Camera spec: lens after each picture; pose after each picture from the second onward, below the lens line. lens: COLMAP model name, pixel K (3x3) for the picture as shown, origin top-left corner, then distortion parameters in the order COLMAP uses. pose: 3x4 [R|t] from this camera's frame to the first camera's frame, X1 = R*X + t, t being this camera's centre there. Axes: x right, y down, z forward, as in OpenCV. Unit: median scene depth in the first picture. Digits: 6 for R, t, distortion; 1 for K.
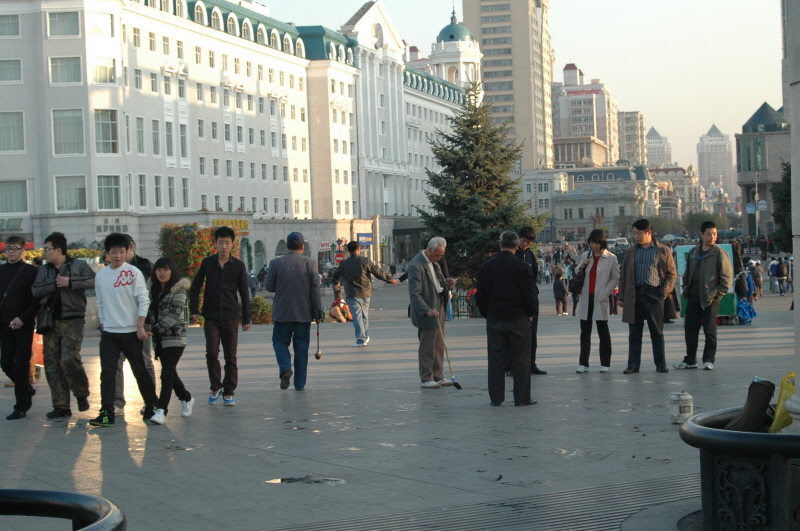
lens RADIAL K [[1687.4, 0, 400.0], [0, 1687.4, 265.5], [0, 0, 1]] dist [-0.015140, -0.087750]
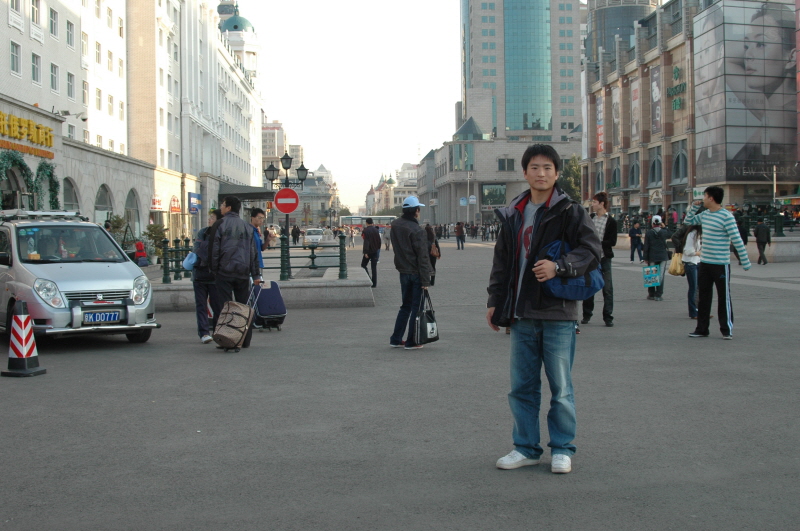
lens RADIAL K [[975.6, 0, 400.0], [0, 975.6, 265.5], [0, 0, 1]] dist [-0.159021, -0.001878]
pose [[0.958941, 0.014848, 0.283216, -0.056673], [-0.019393, 0.999724, 0.013252, 0.006002], [-0.282941, -0.018200, 0.958965, 0.561562]]
